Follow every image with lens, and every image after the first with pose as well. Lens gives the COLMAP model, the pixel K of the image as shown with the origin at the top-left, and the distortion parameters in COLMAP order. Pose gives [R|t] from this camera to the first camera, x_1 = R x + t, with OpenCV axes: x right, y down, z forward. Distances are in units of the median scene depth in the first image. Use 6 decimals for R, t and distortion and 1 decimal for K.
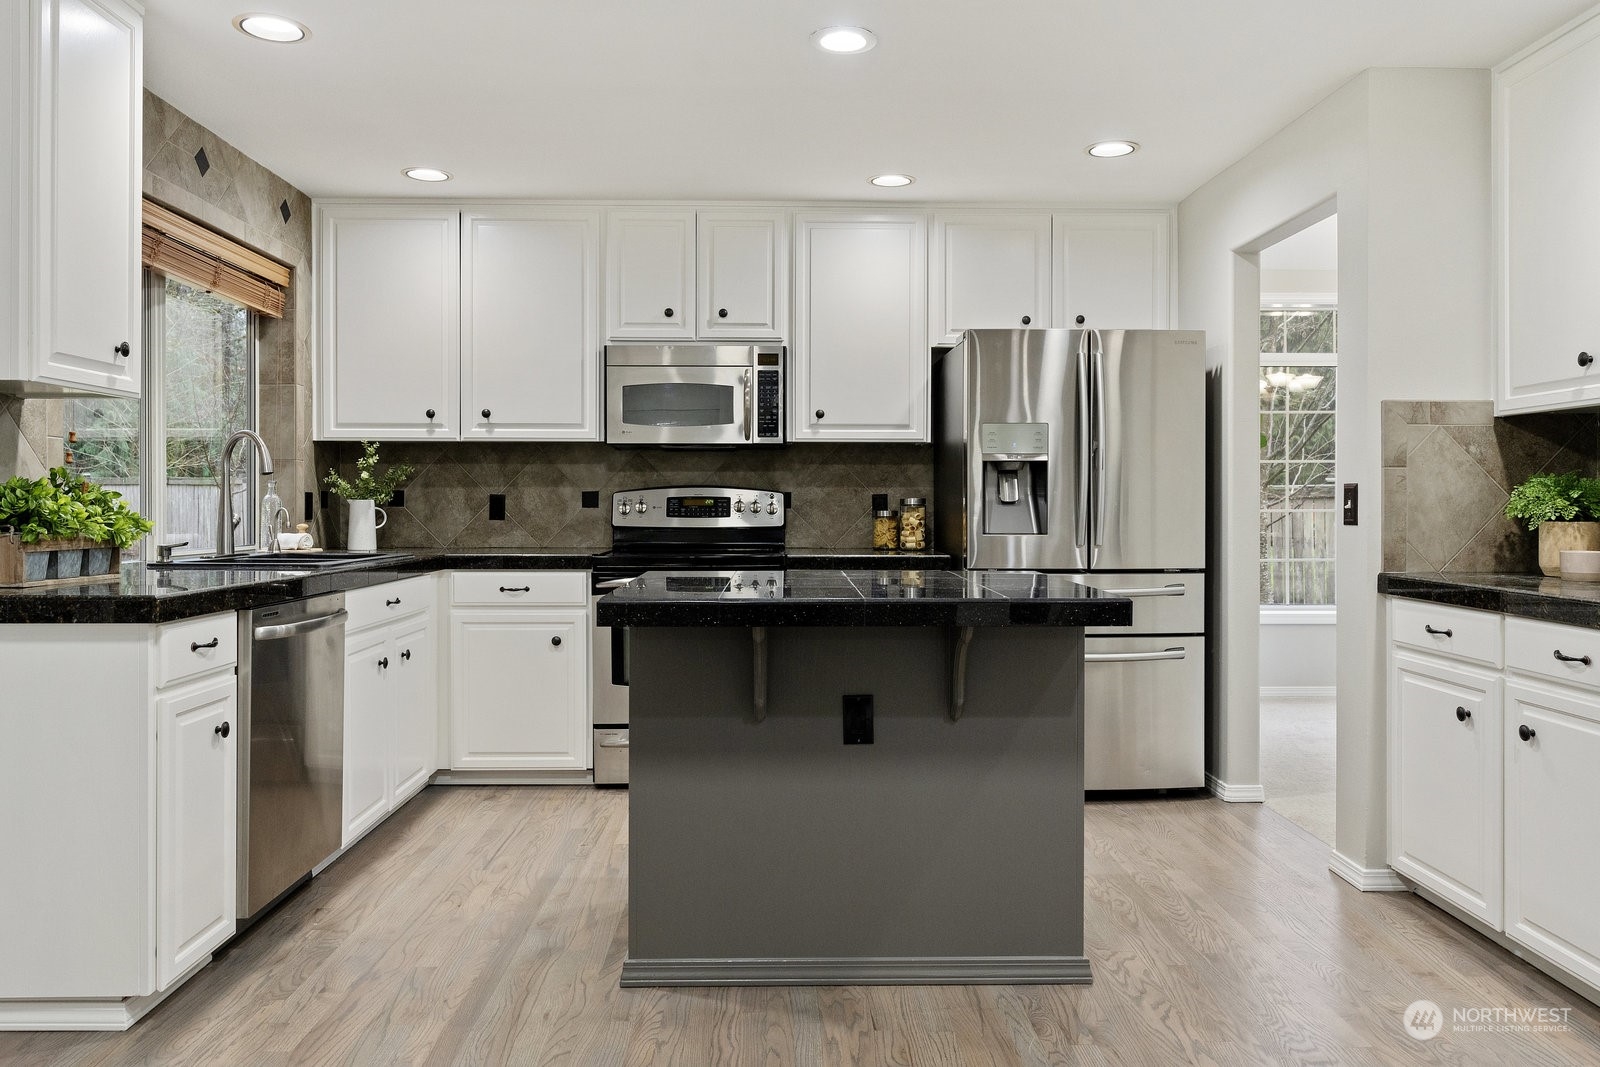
lens RADIAL K [[1133.7, 0, 799.8], [0, 1133.7, 509.6], [0, 0, 1]] dist [-0.000168, 0.002190]
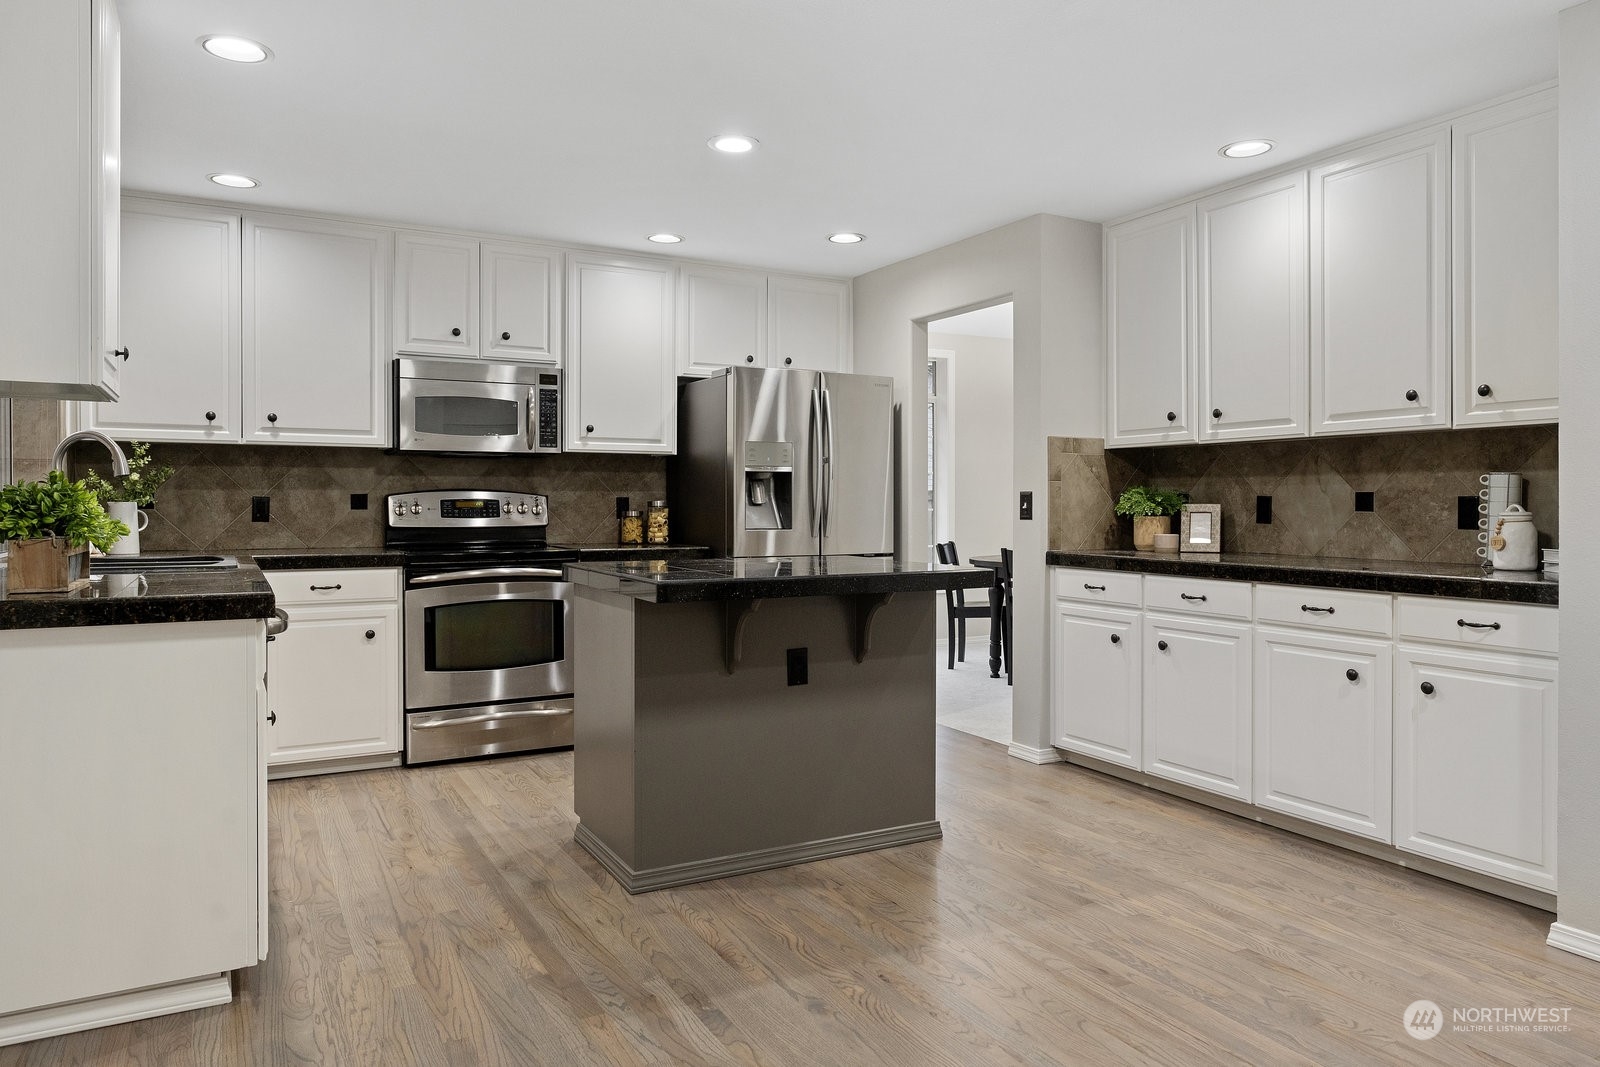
lens RADIAL K [[1053.0, 0, 793.8], [0, 1053.0, 513.7], [0, 0, 1]] dist [-0.002813, -0.000222]
pose [[0.890188, -0.005100, 0.455565, -0.292724], [0.003298, 0.999983, 0.004751, -0.001146], [-0.455582, -0.002727, 0.890190, -0.060621]]
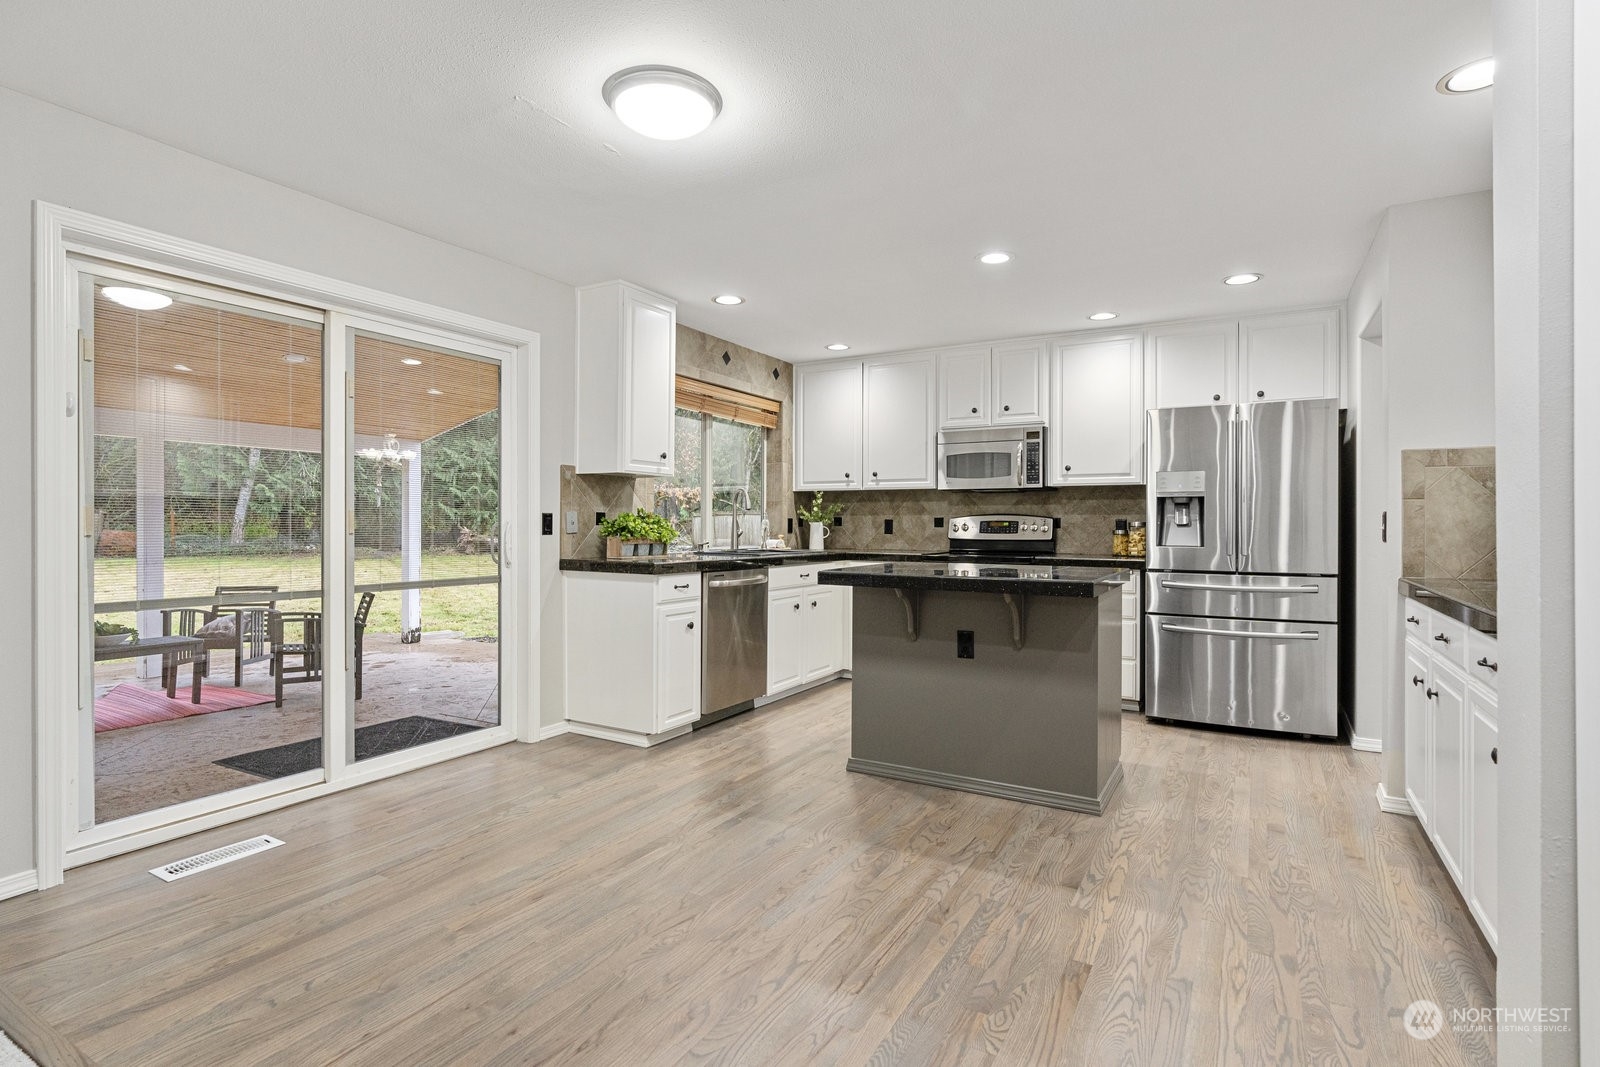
lens RADIAL K [[780.4, 0, 803.4], [0, 780.4, 524.4], [0, 0, 1]] dist [-0.003809, -0.000277]
pose [[0.854836, 0.002976, -0.518890, 0.267680], [-0.006149, 0.999971, -0.004394, 0.000598], [0.518862, 0.006947, 0.854830, -0.111364]]
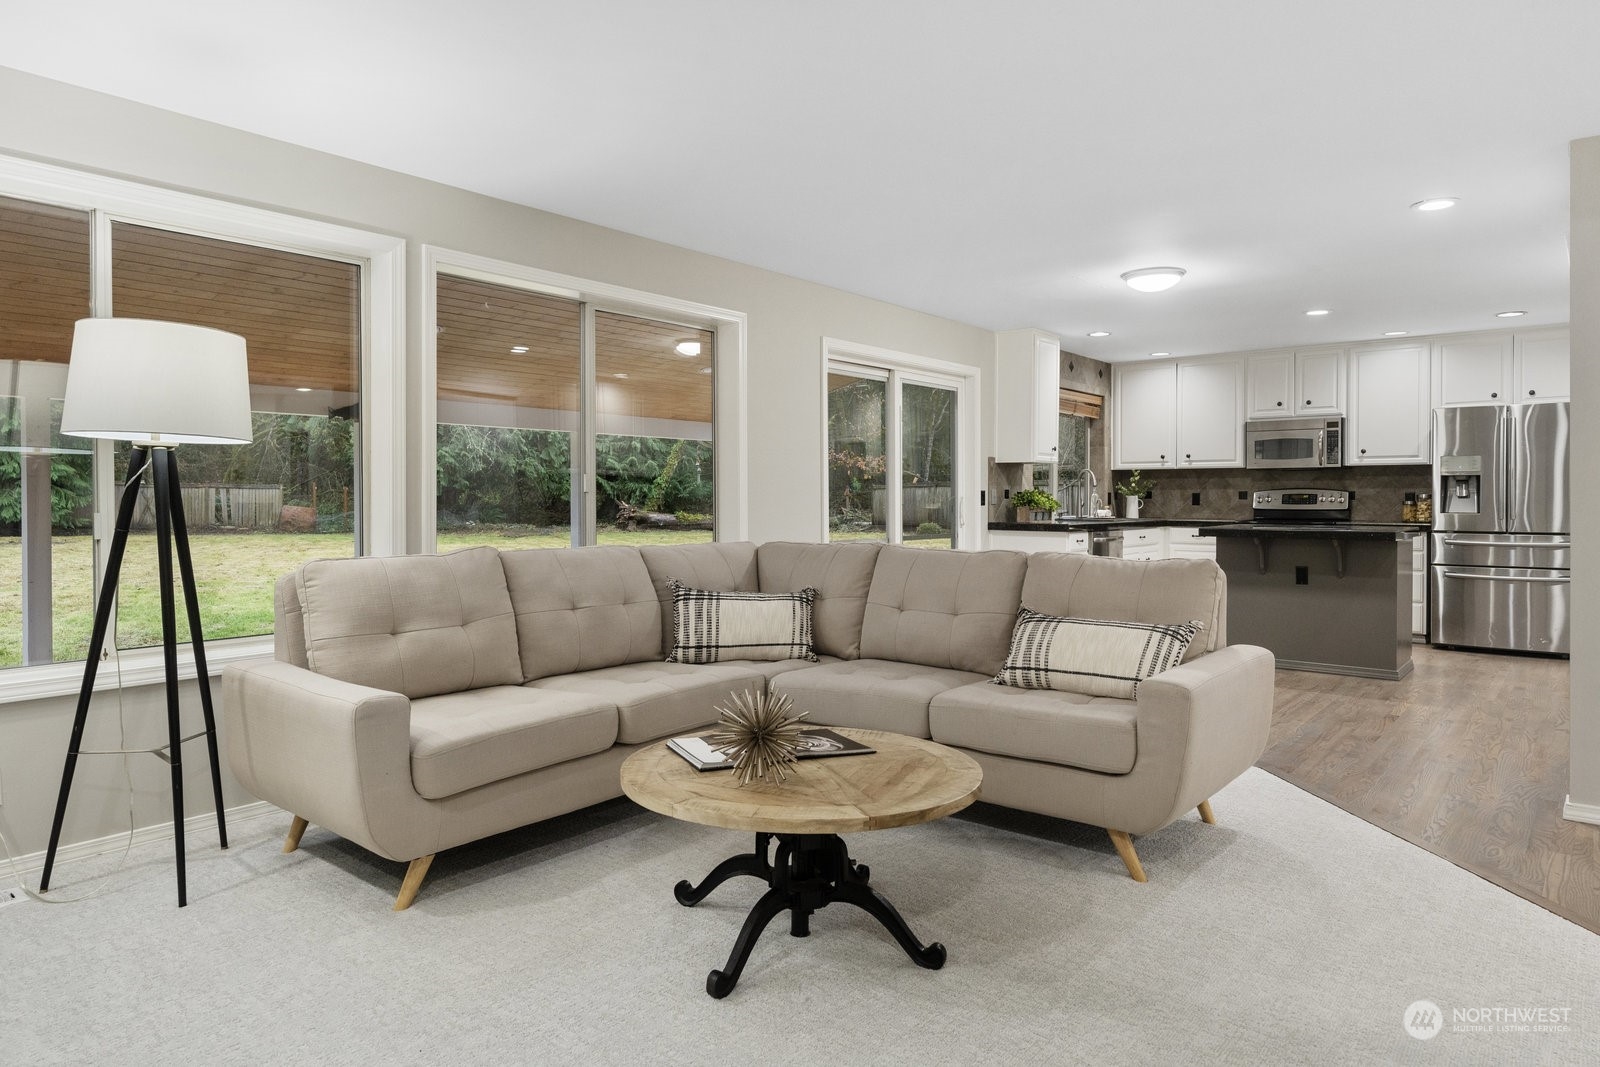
lens RADIAL K [[962.1, 0, 804.3], [0, 962.1, 511.5], [0, 0, 1]] dist [0.000464, 0.001314]
pose [[0.757352, 0.008921, -0.652946, 0.374001], [-0.002519, 0.999939, 0.010740, 0.003796], [0.653002, -0.006489, 0.757328, -0.885354]]
